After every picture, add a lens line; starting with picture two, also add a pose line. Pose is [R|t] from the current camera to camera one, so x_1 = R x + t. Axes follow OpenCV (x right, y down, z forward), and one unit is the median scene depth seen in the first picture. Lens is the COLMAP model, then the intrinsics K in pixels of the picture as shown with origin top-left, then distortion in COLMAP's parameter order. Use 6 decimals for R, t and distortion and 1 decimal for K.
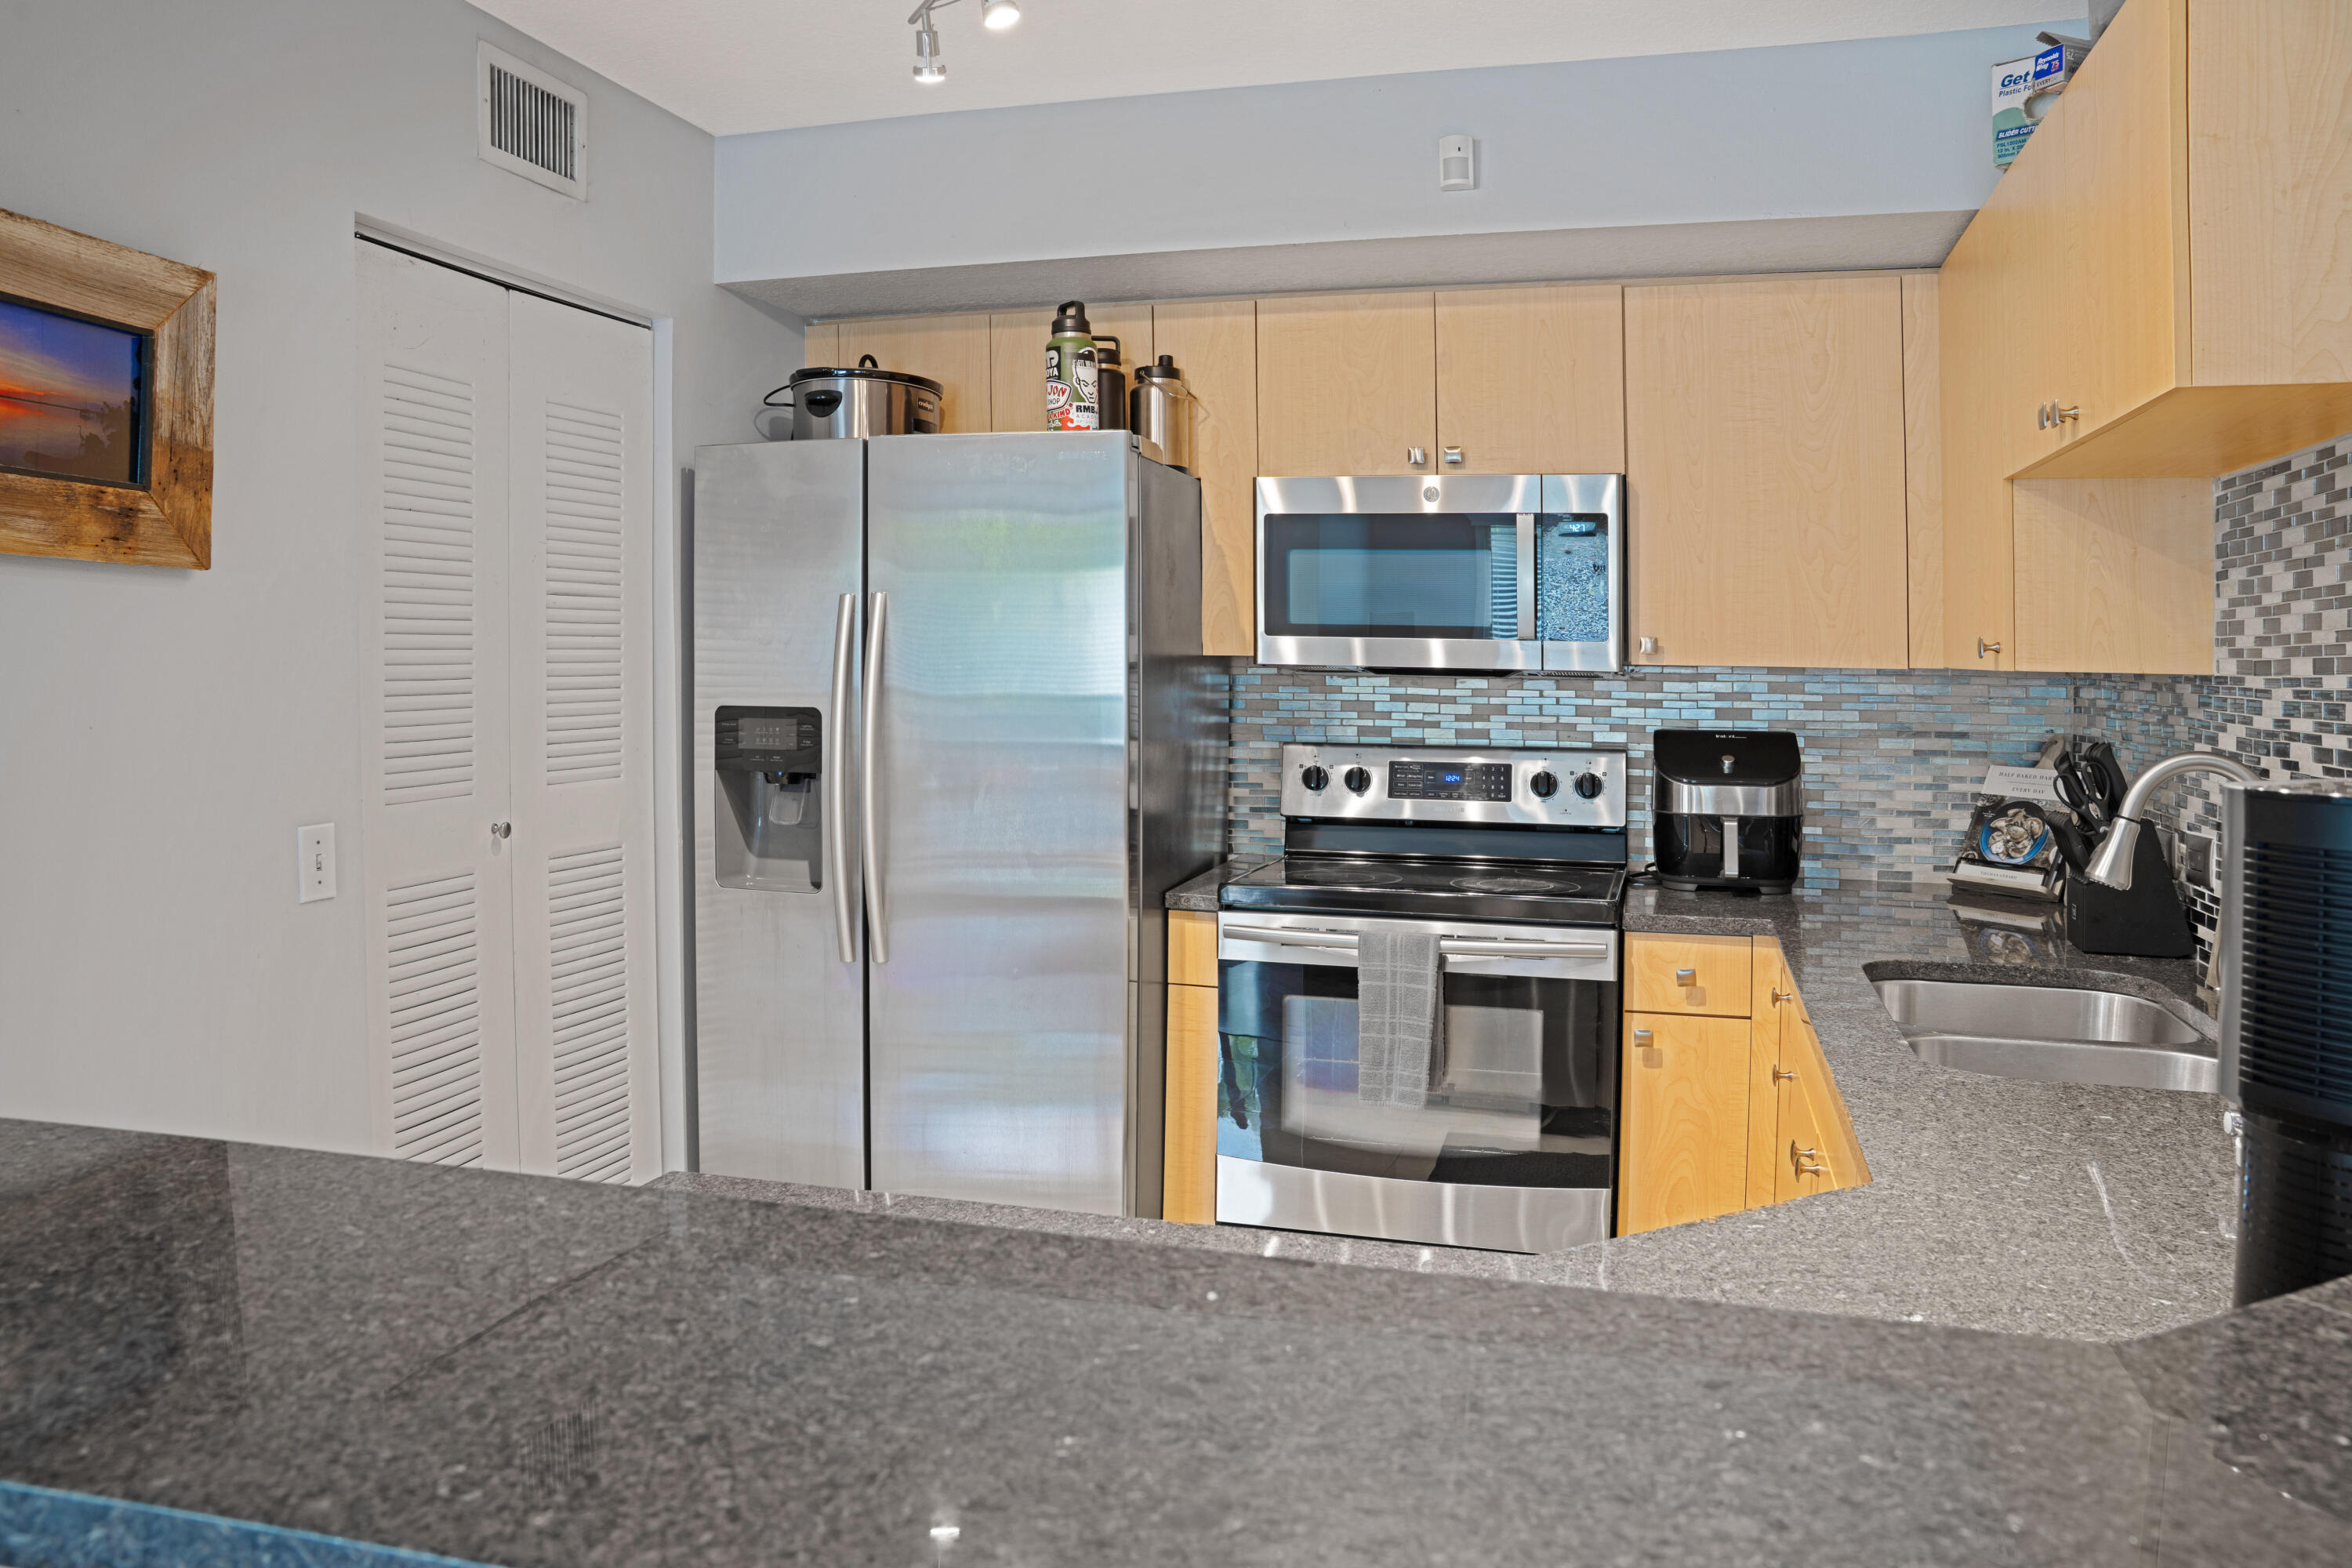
lens RADIAL K [[1725.9, 0, 1138.5], [0, 1725.9, 793.8], [0, 0, 1]] dist [-0.038294, -0.002424]
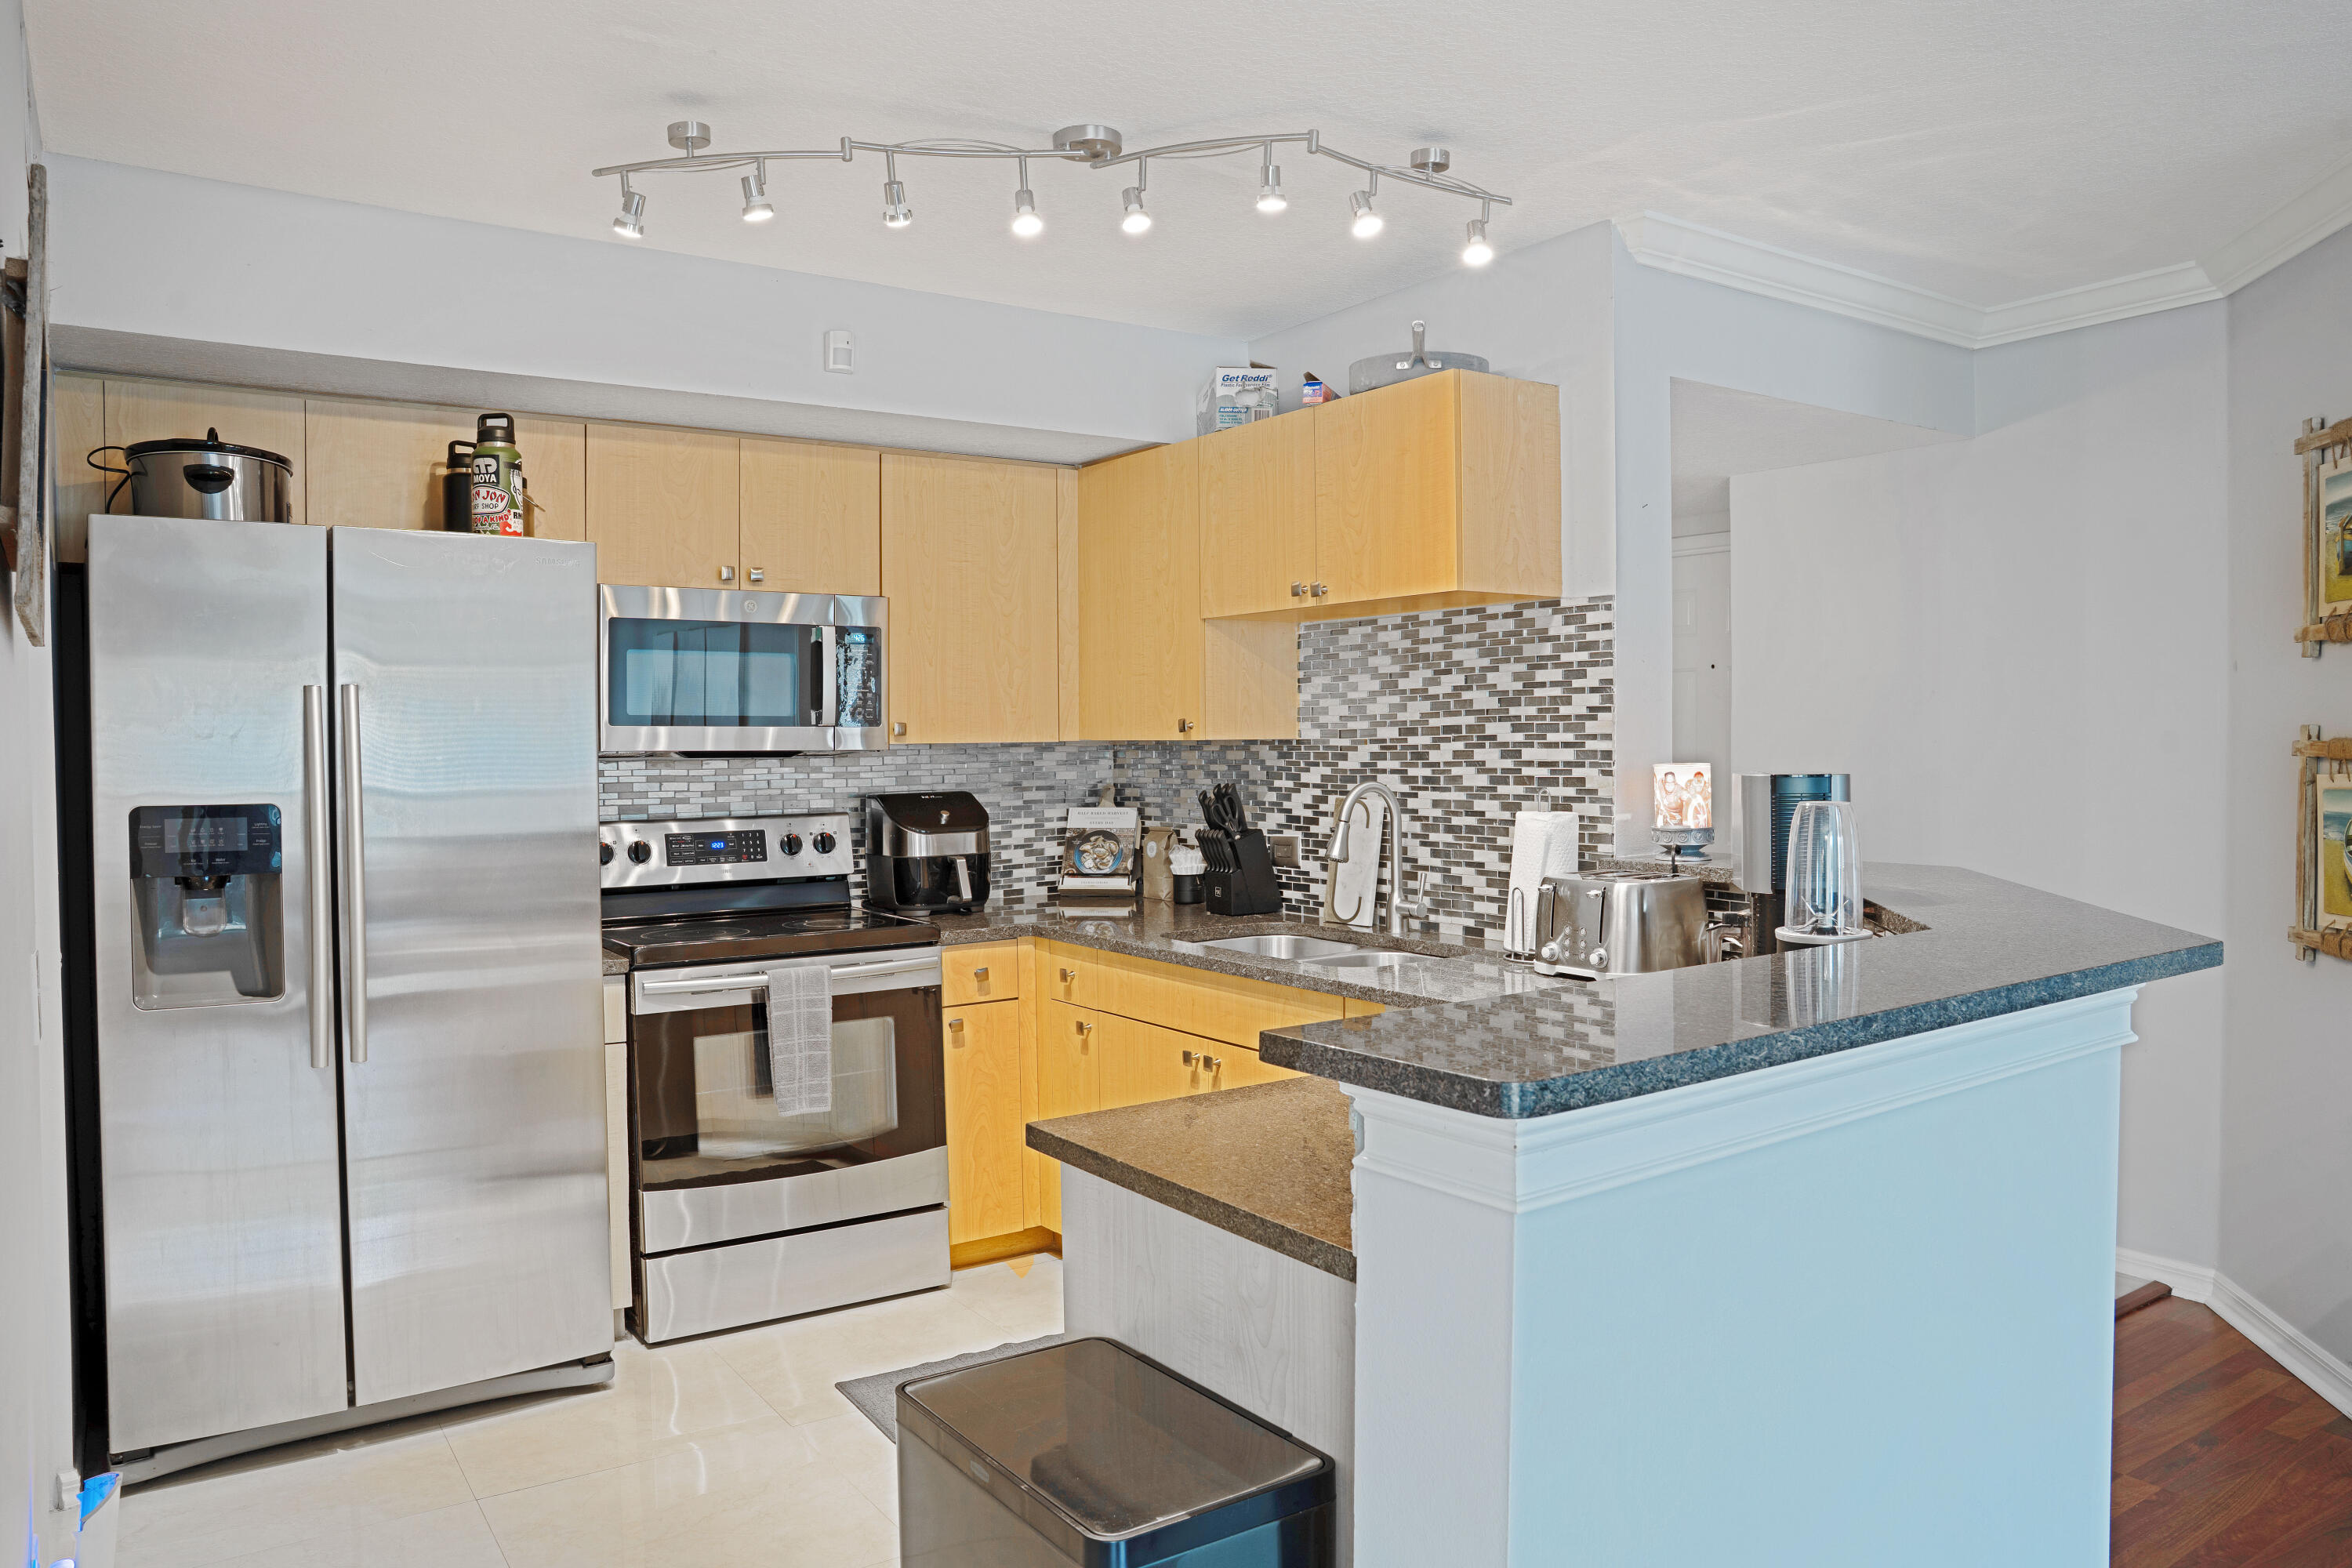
lens RADIAL K [[1725.9, 0, 1227.9], [0, 1725.9, 777.5], [0, 0, 1]] dist [-0.038294, -0.002424]
pose [[0.605636, -0.034468, 0.794995, -0.574301], [0.082014, 0.996445, -0.019277, -0.003841], [-0.791504, 0.076876, 0.606309, 0.014685]]
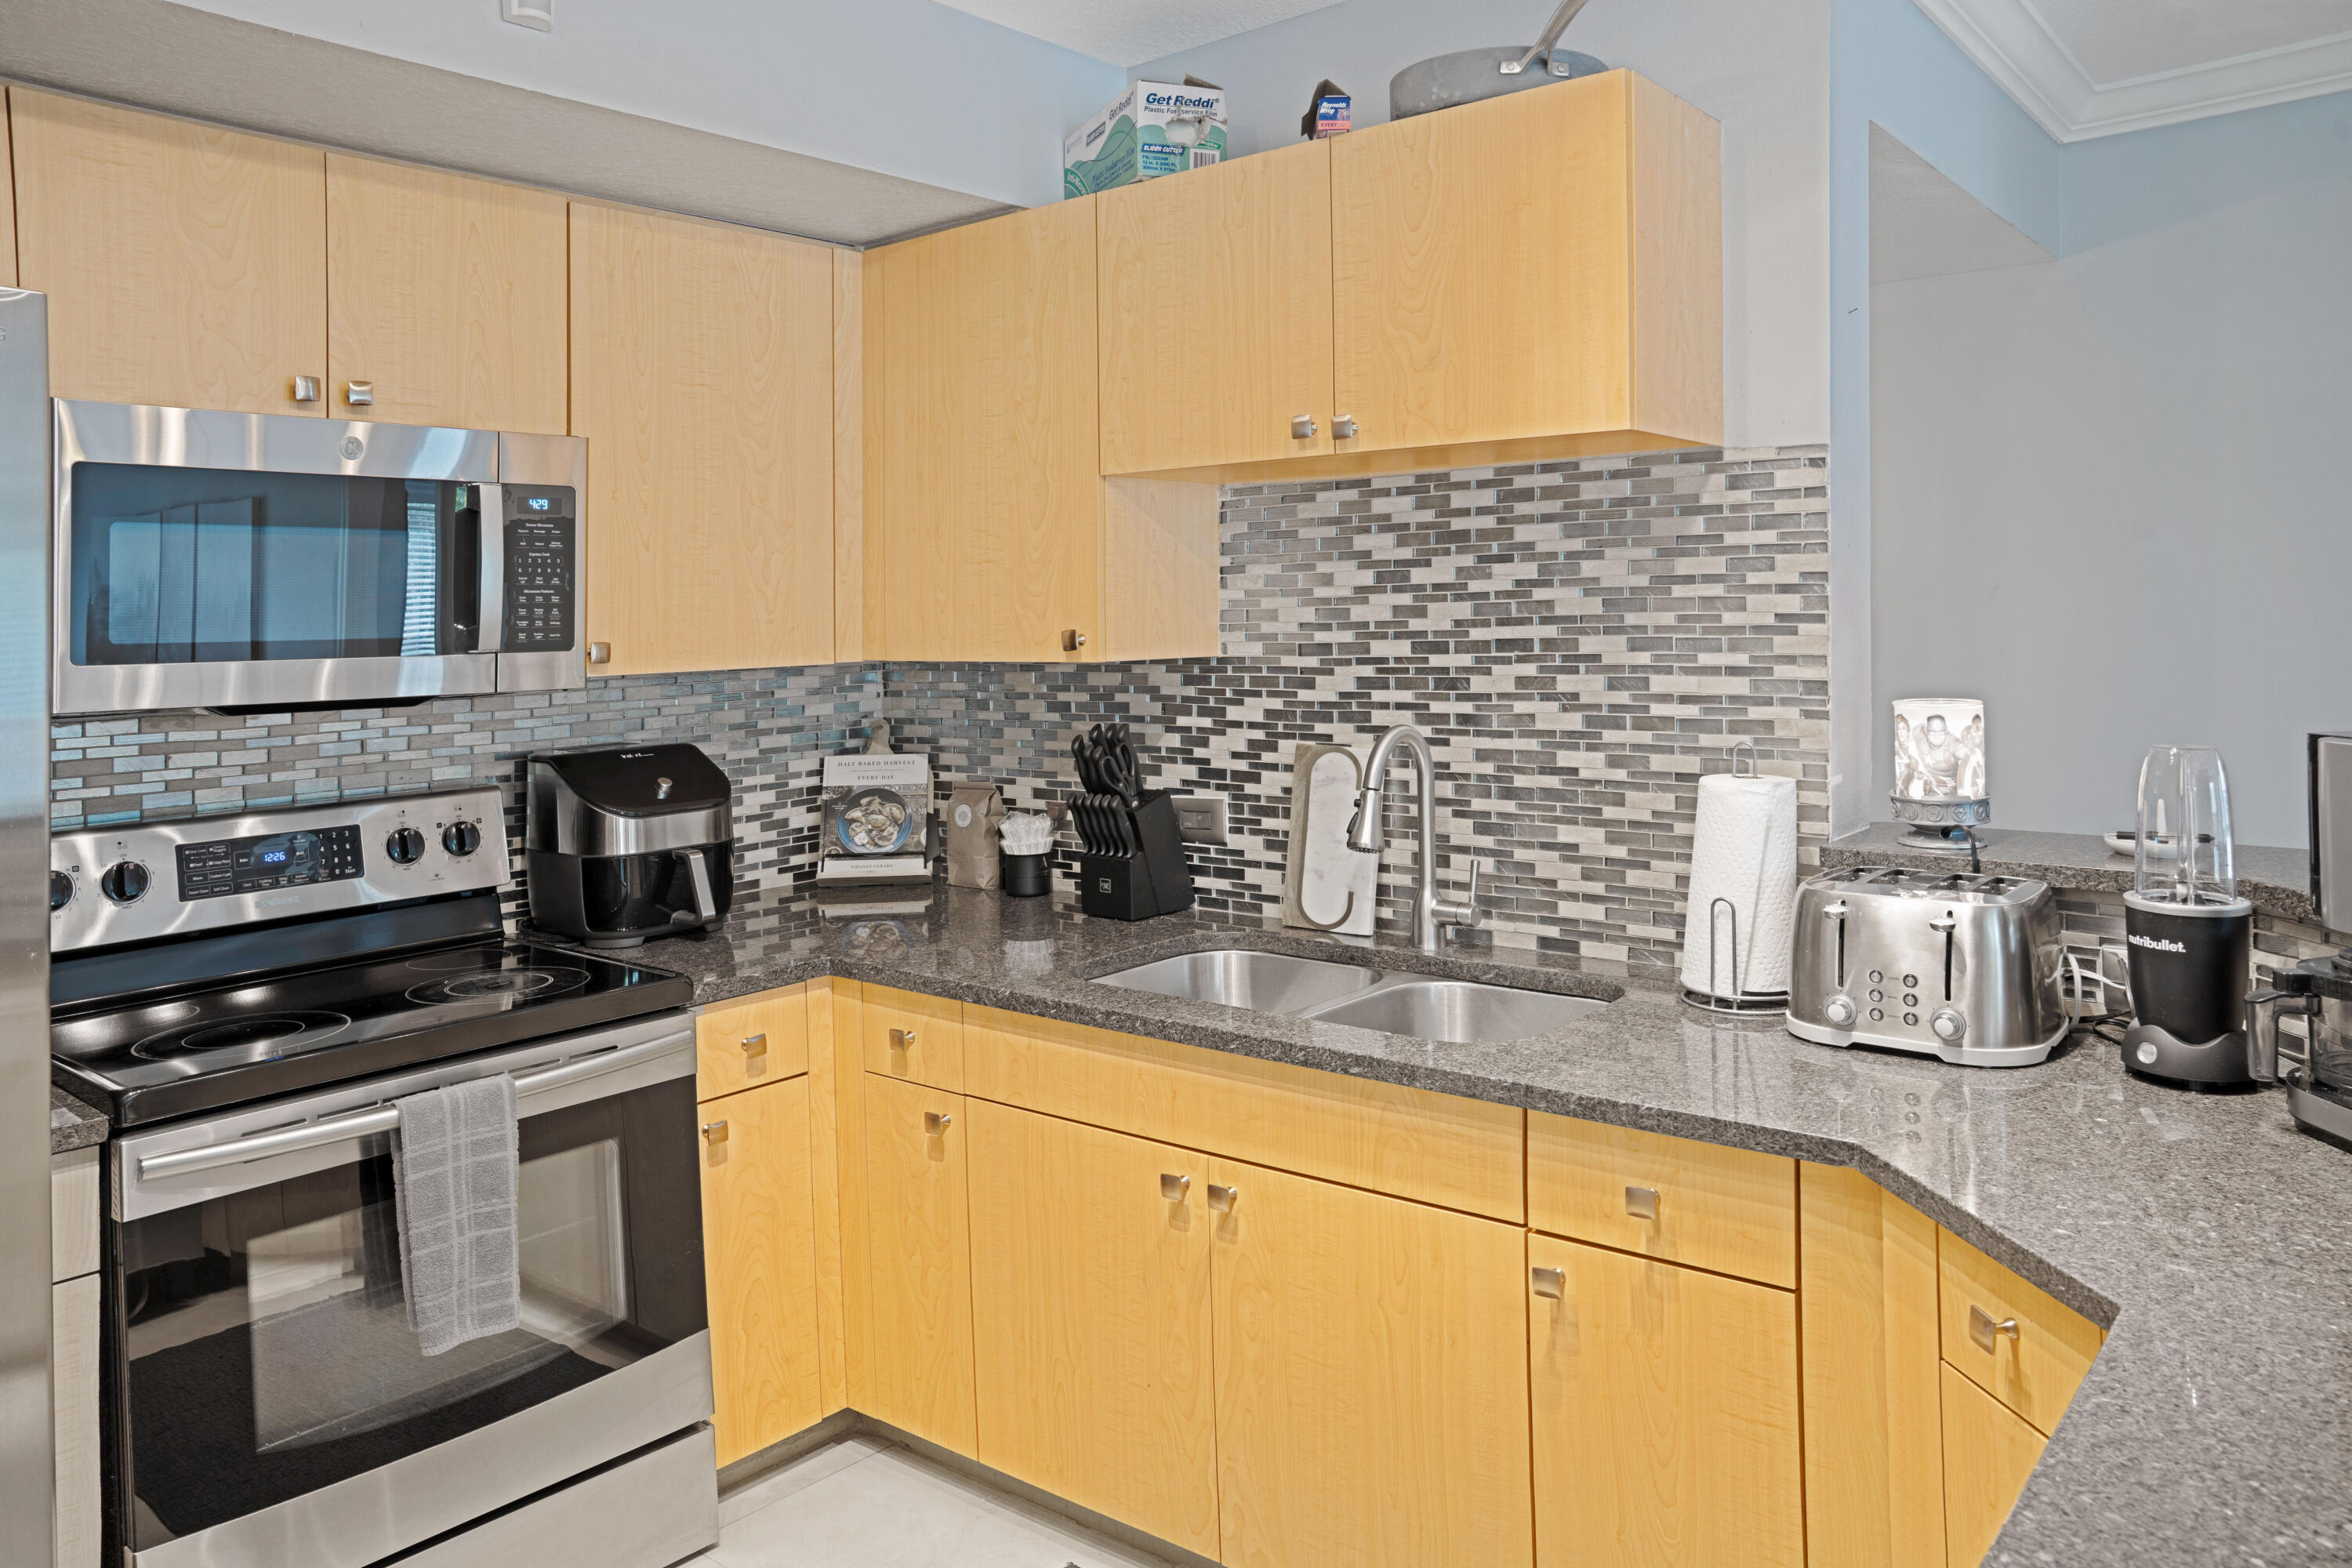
lens RADIAL K [[1725.9, 0, 1248.8], [0, 1725.9, 685.0], [0, 0, 1]] dist [-0.038294, -0.002424]
pose [[0.357475, -0.063490, 0.931762, -0.330035], [0.102517, 0.994325, 0.028422, -0.060925], [-0.928279, 0.085362, 0.361955, 0.417667]]
